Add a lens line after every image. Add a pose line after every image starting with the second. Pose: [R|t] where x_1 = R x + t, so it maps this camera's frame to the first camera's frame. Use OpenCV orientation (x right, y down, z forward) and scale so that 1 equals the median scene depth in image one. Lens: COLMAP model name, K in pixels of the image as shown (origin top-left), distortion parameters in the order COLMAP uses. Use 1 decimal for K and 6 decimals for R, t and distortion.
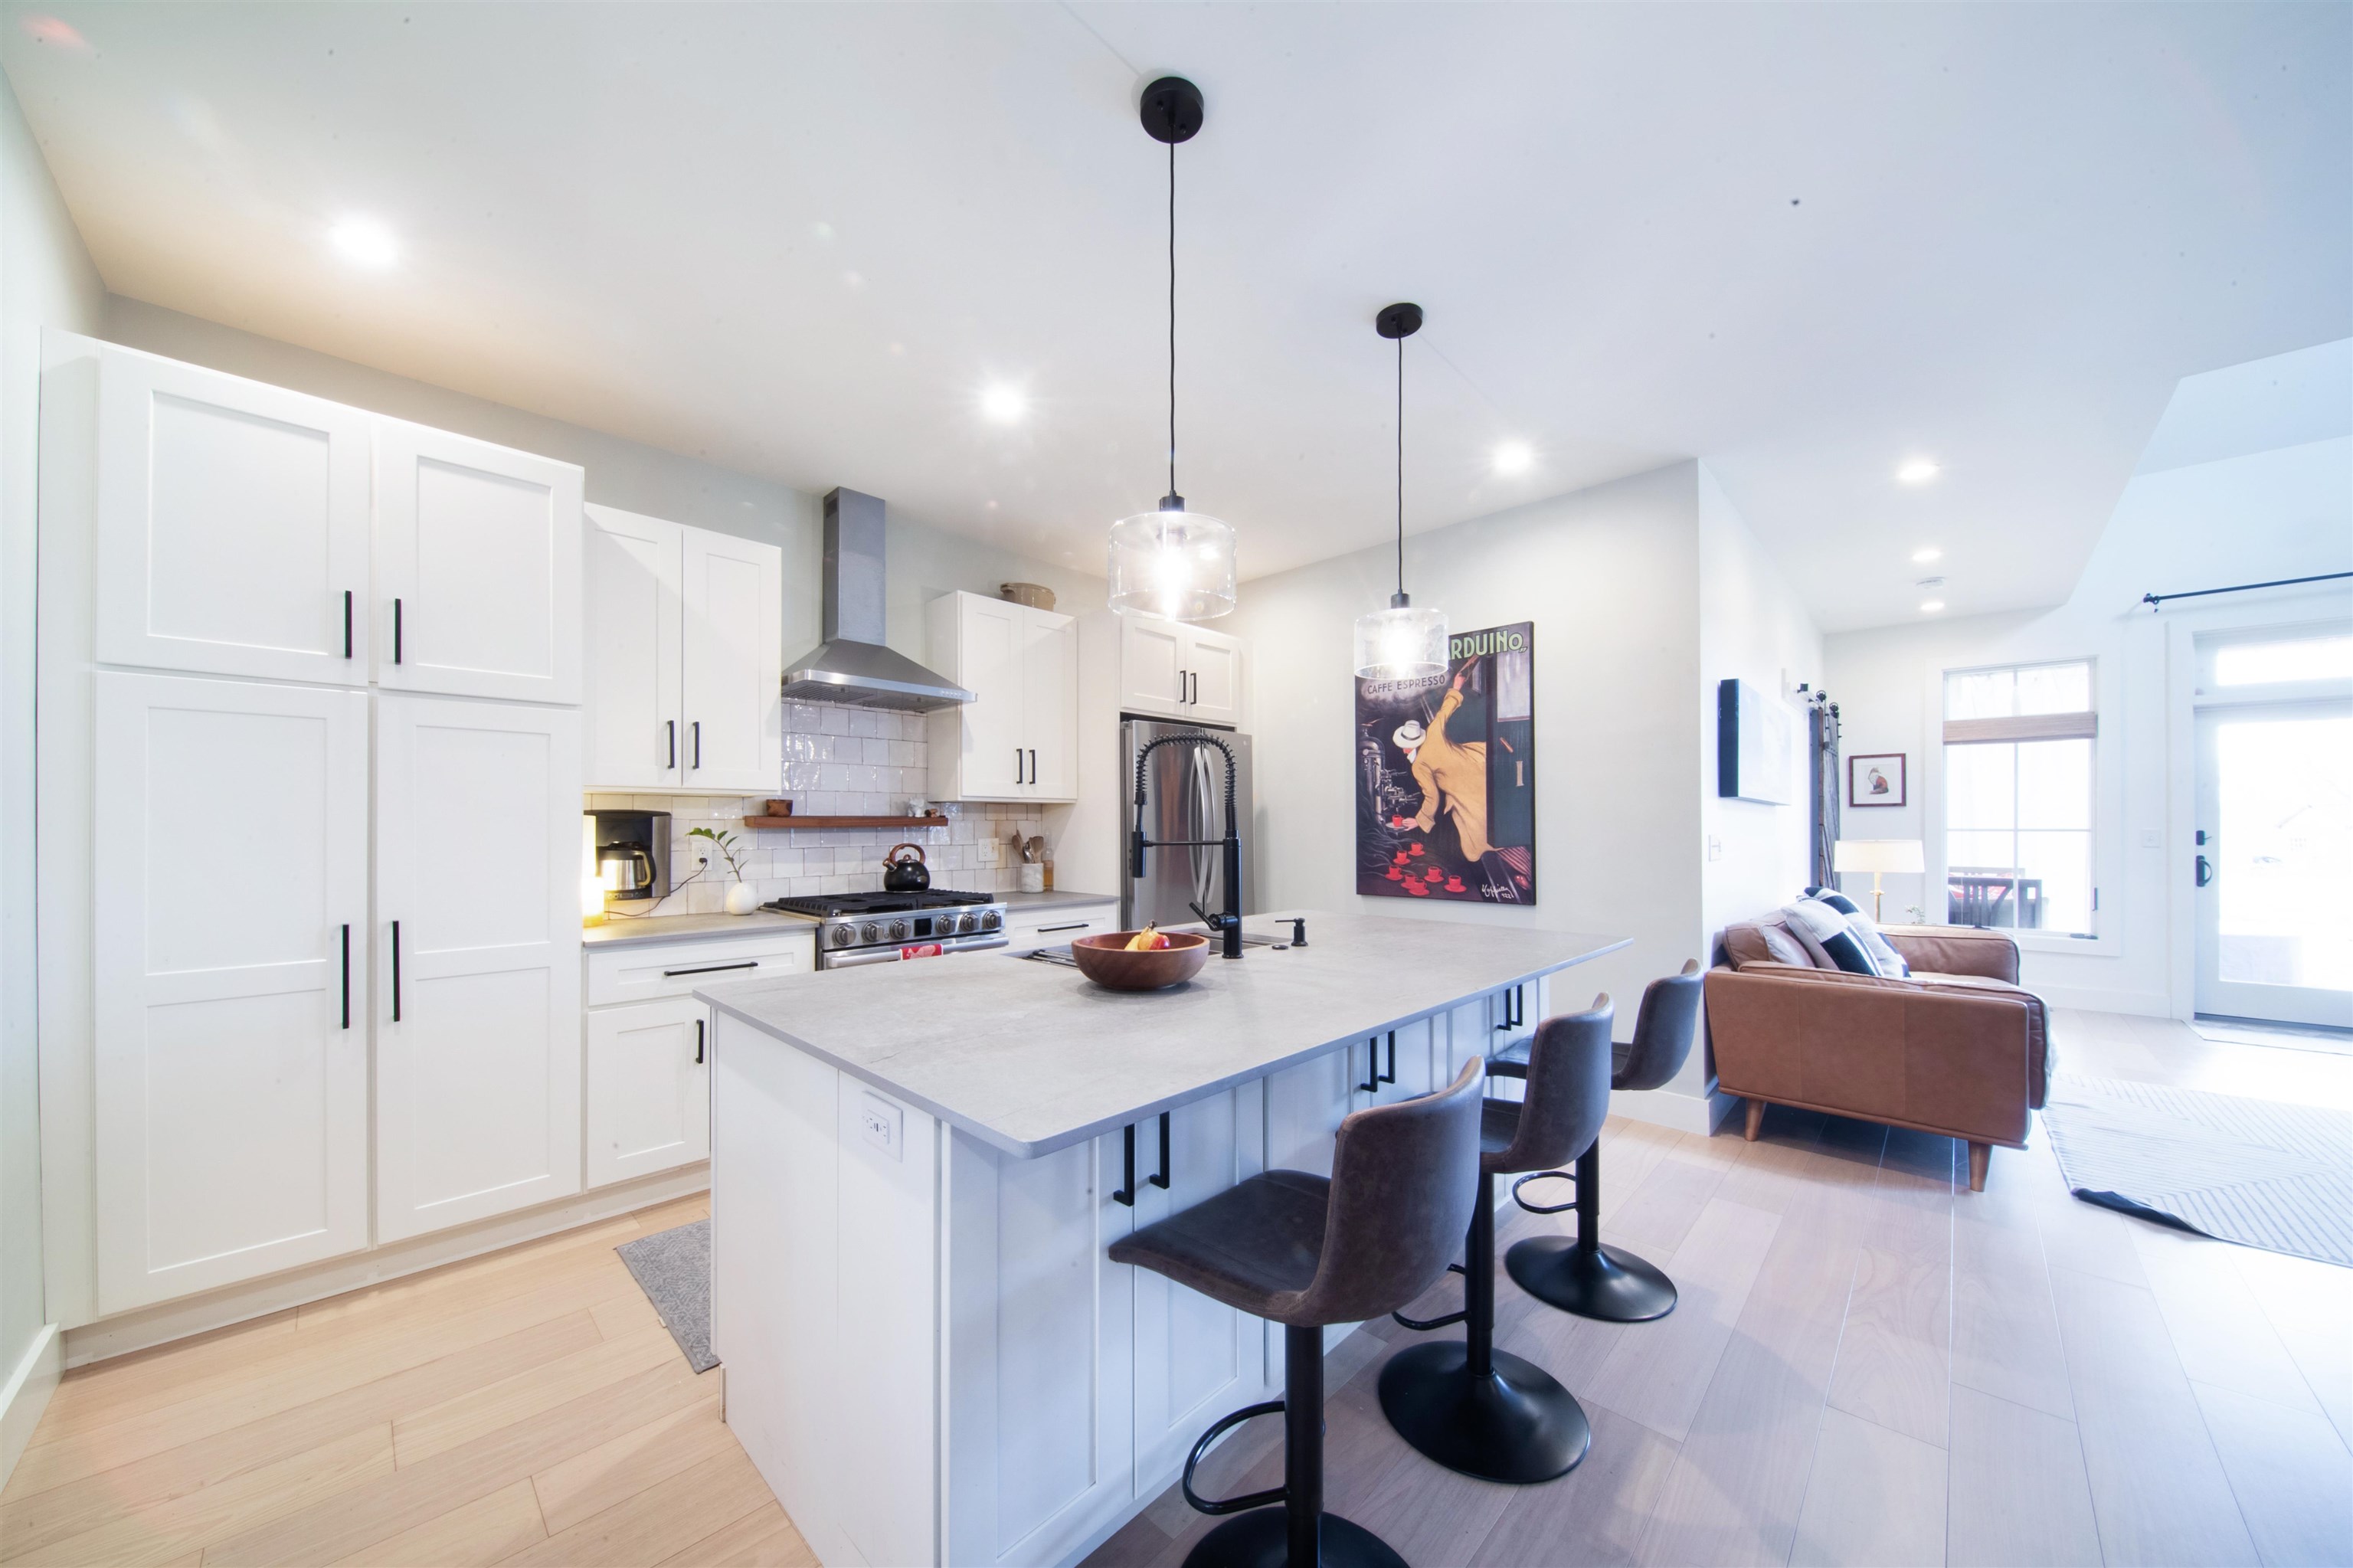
lens RADIAL K [[778.2, 0, 1169.7], [0, 778.2, 832.8], [0, 0, 1]] dist [0.000489, -0.004975]
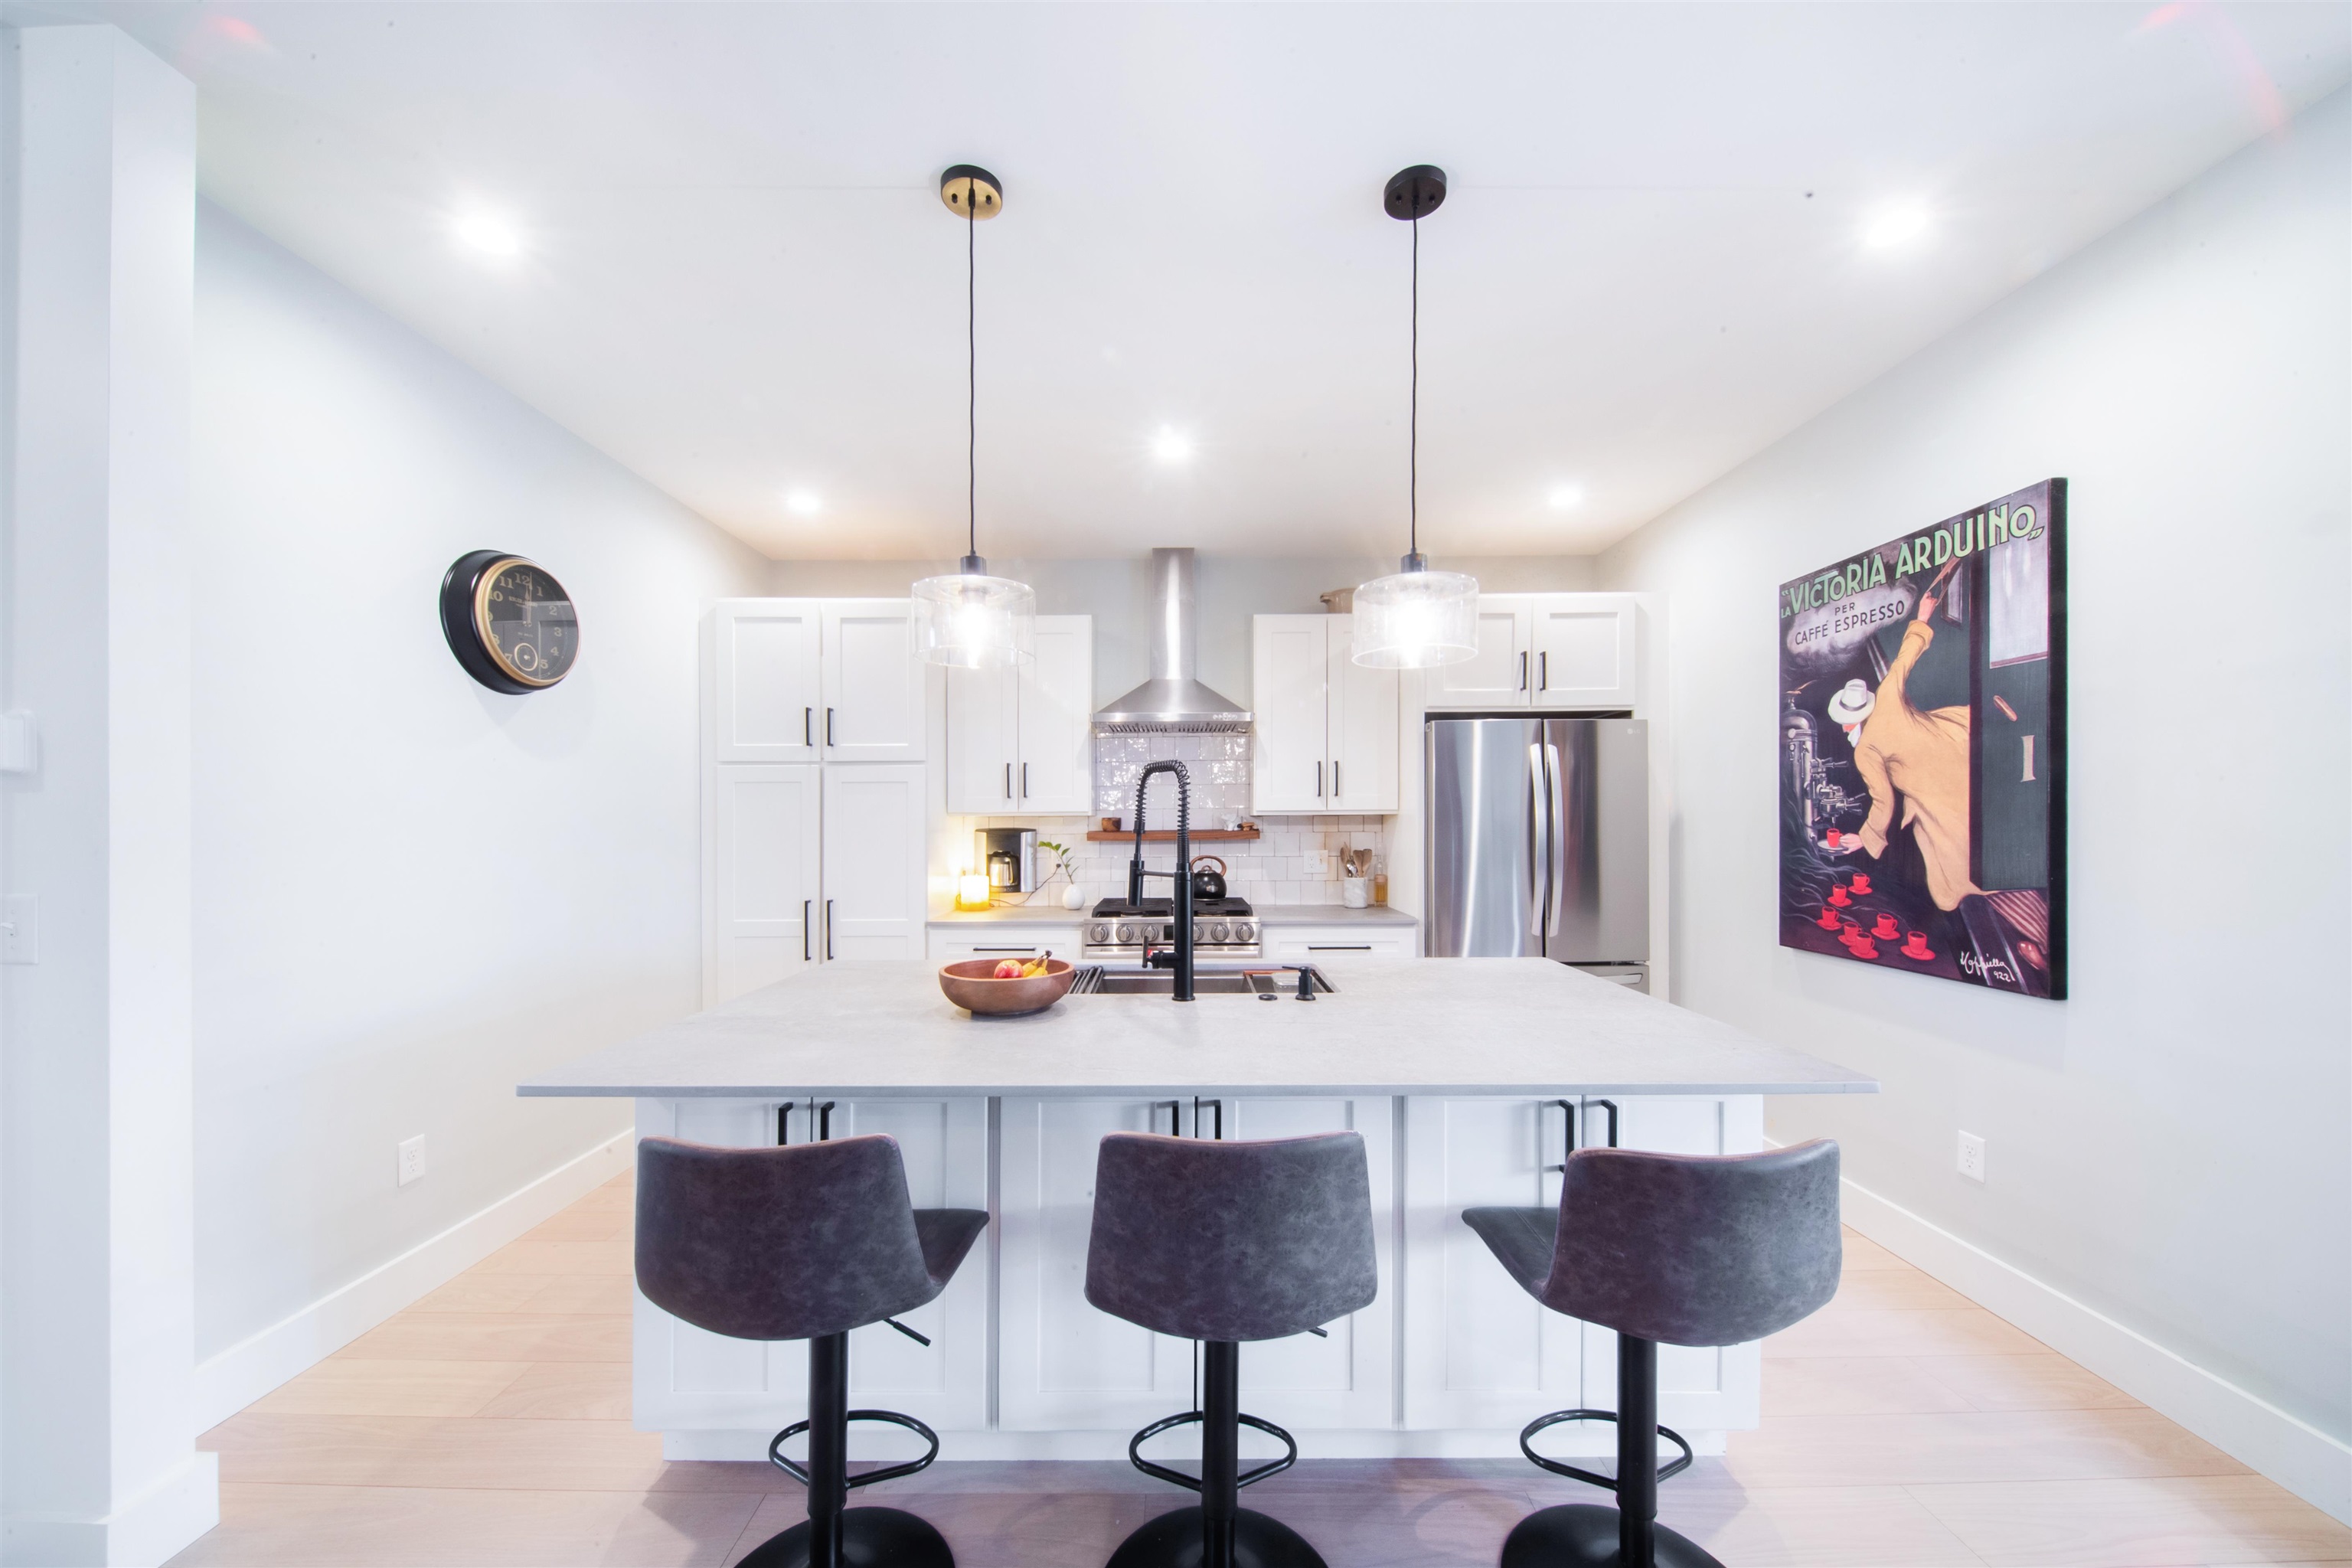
lens RADIAL K [[791.5, 0, 1216.8], [0, 791.5, 827.5], [0, 0, 1]] dist [-0.000649, -0.008955]
pose [[0.712839, 0.003404, -0.701319, 0.412358], [-0.002983, 0.999994, 0.001823, -0.025232], [0.701321, 0.000793, 0.712845, 0.191404]]
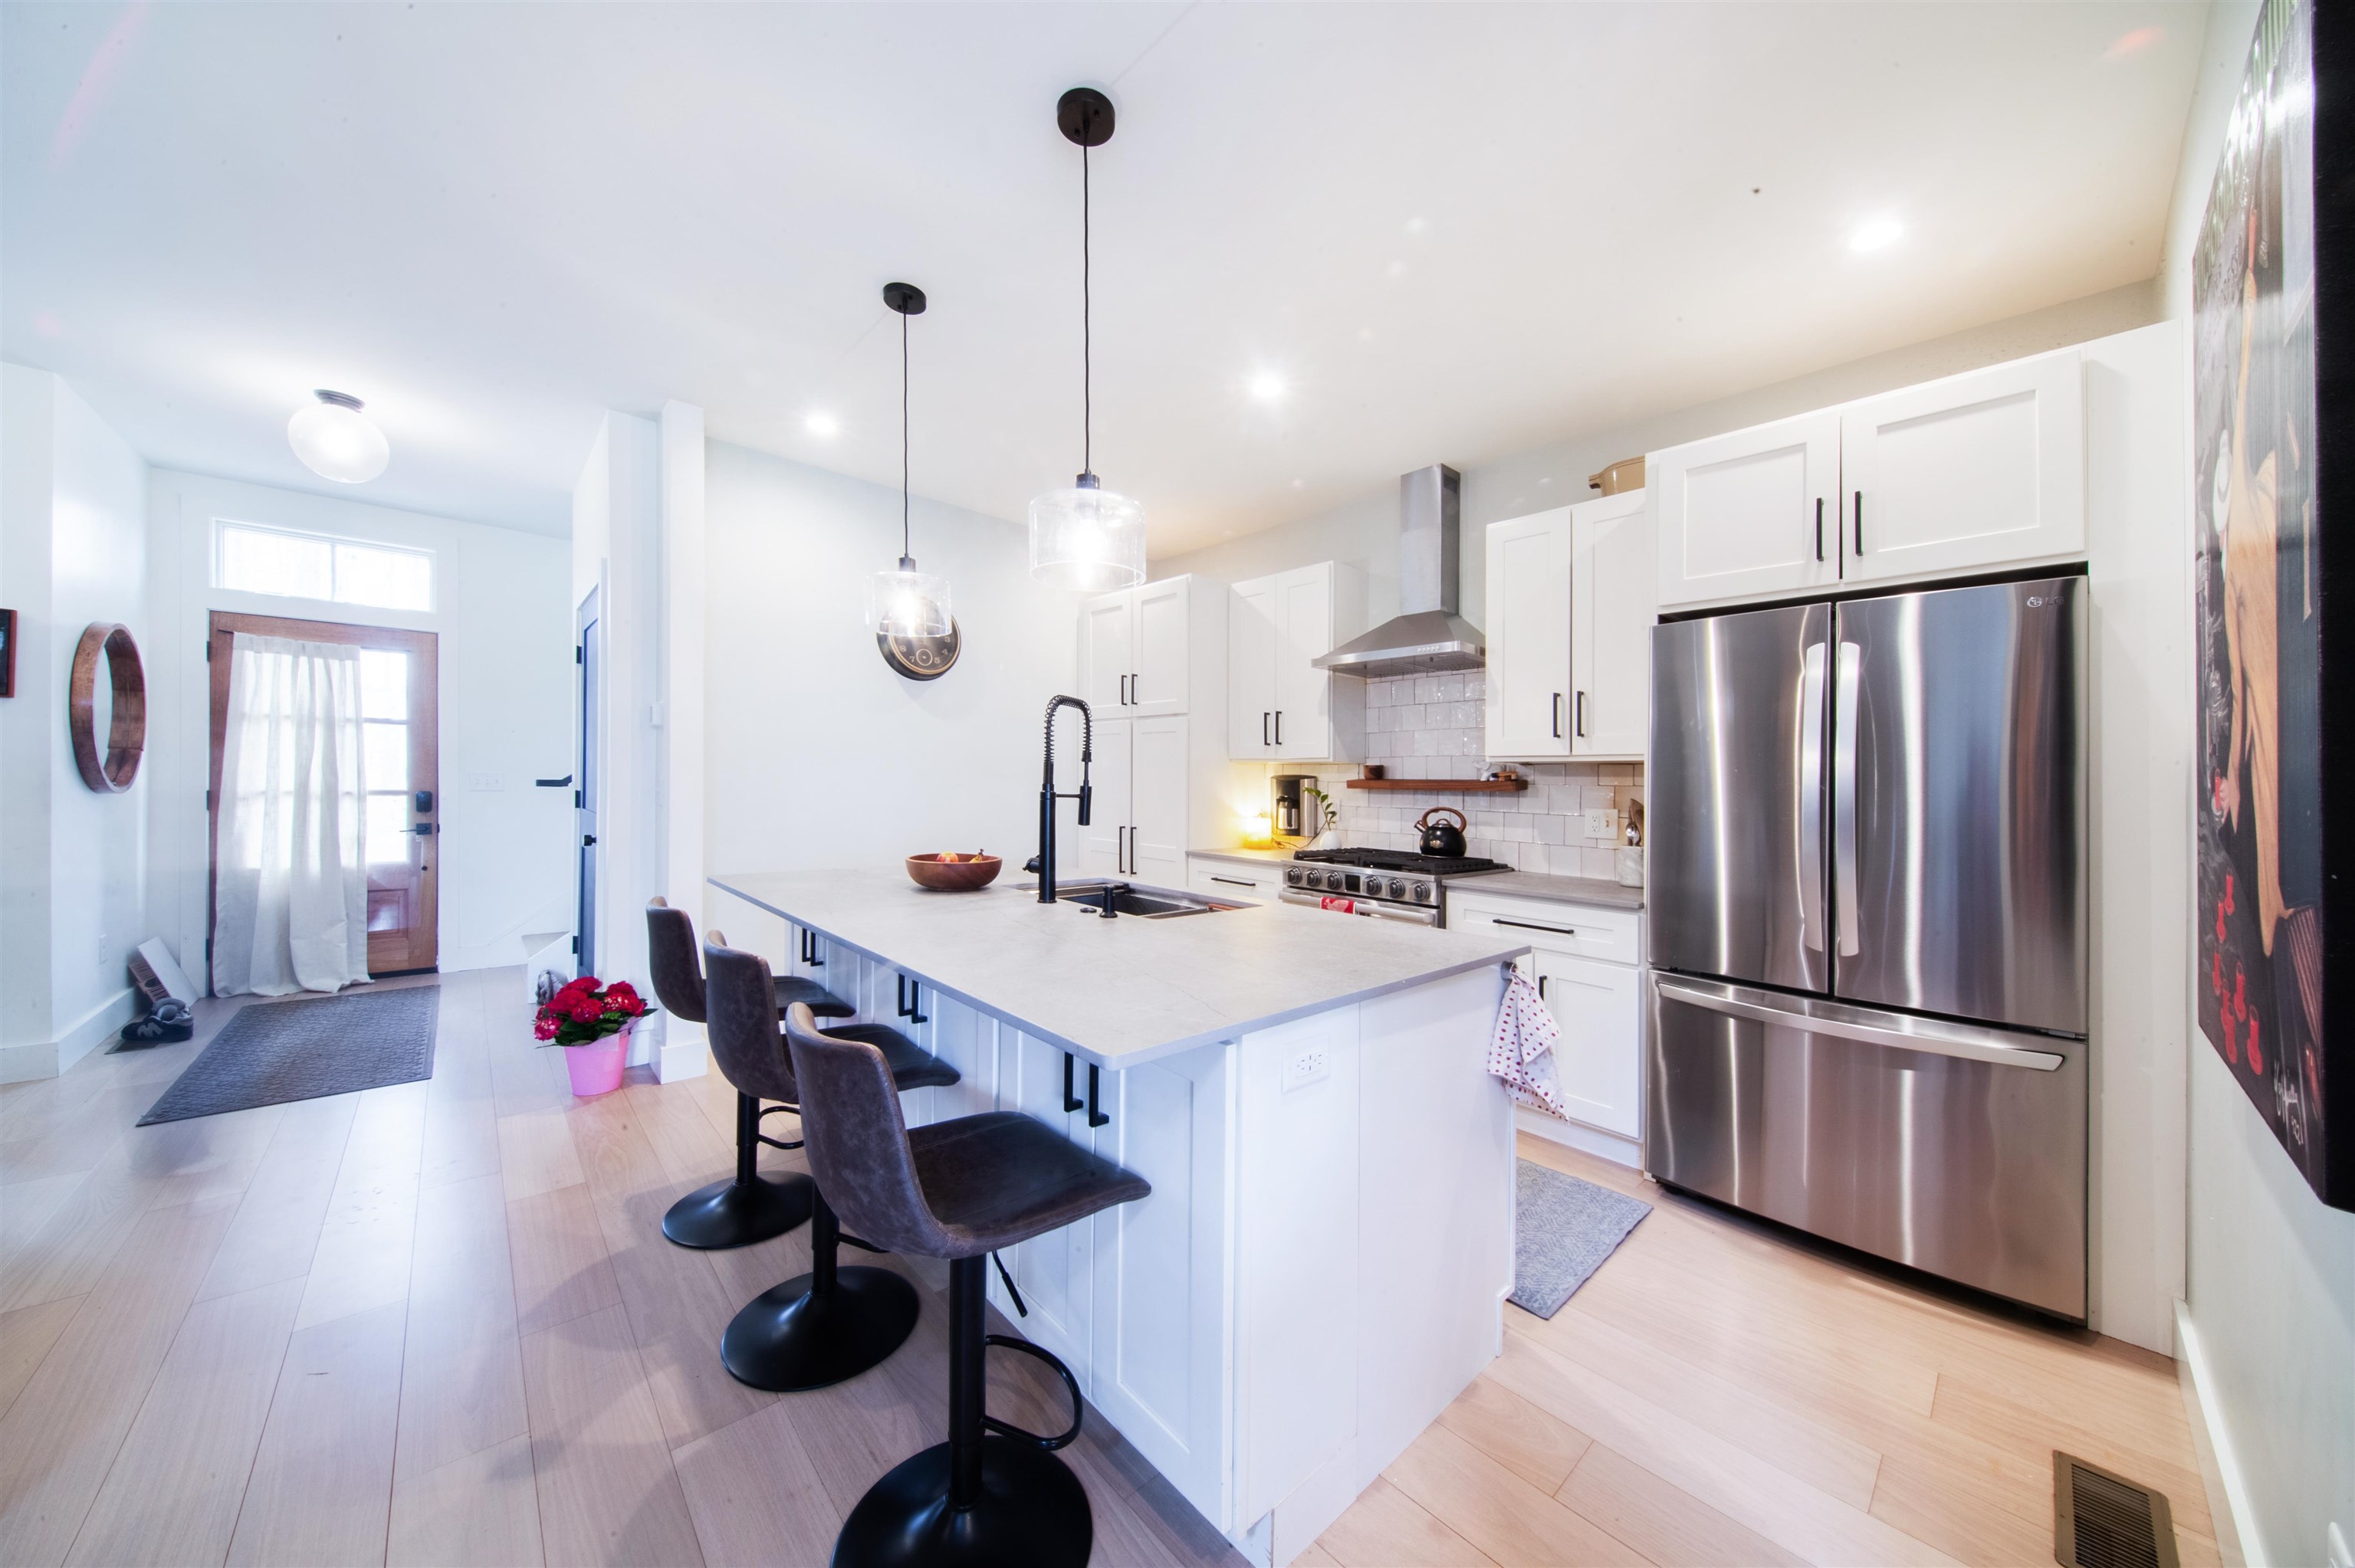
lens RADIAL K [[833.8, 0, 1191.3], [0, 833.8, 791.4], [0, 0, 1]] dist [0.000584, -0.002990]
pose [[-0.056121, 0.010580, -0.998368, 0.651938], [-0.033733, 0.999353, 0.012487, -0.007876], [0.997854, 0.034379, -0.055728, 0.669637]]
